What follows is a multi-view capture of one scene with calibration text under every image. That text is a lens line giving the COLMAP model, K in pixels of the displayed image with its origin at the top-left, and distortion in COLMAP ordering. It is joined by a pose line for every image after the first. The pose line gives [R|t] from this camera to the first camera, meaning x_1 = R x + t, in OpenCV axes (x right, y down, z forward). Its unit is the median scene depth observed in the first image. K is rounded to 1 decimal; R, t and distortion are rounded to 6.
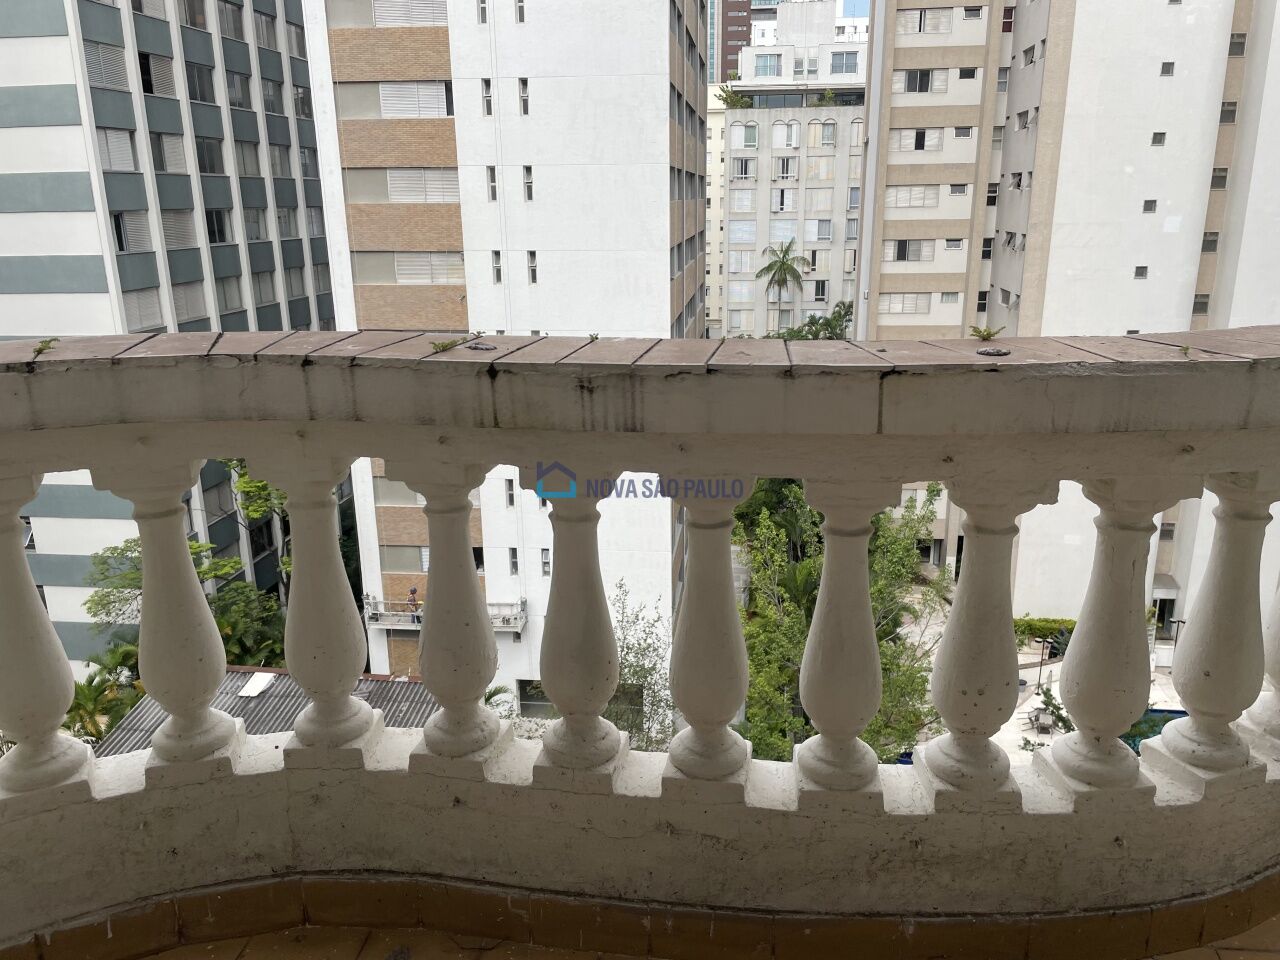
lens RADIAL K [[949.0, 0, 640.0], [0, 949.0, 480.0], [0, 0, 1]] dist [0.004439, 0.001022]
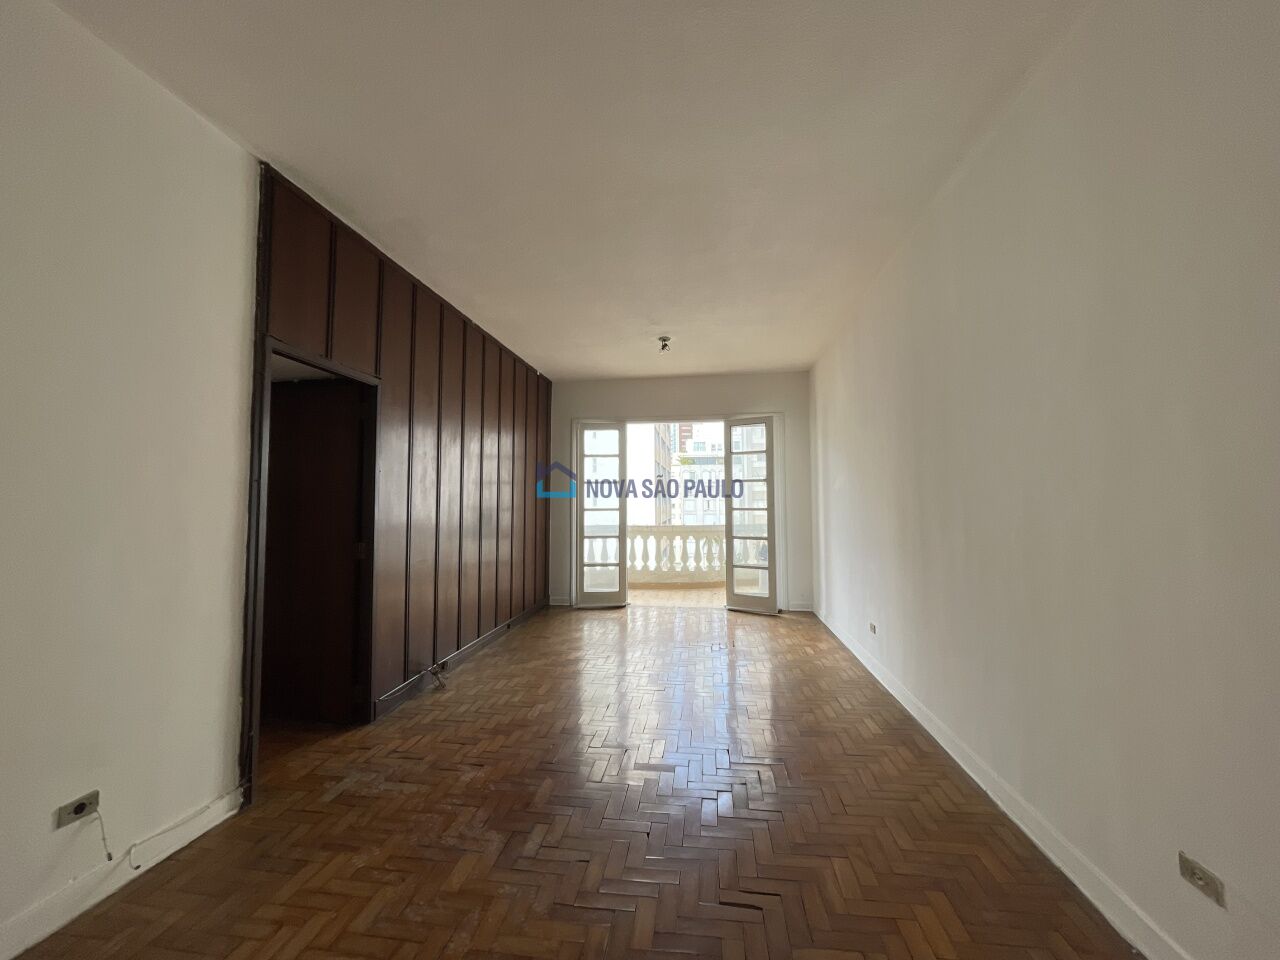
lens RADIAL K [[514.7, 0, 640.0], [0, 514.7, 480.0], [0, 0, 1]] dist [0.000032, -0.000002]
pose [[0.999942, 0.010792, 0.000631, -0.003444], [-0.009994, 0.945107, -0.326608, 0.030216], [-0.004121, 0.326582, 0.945160, -0.109481]]
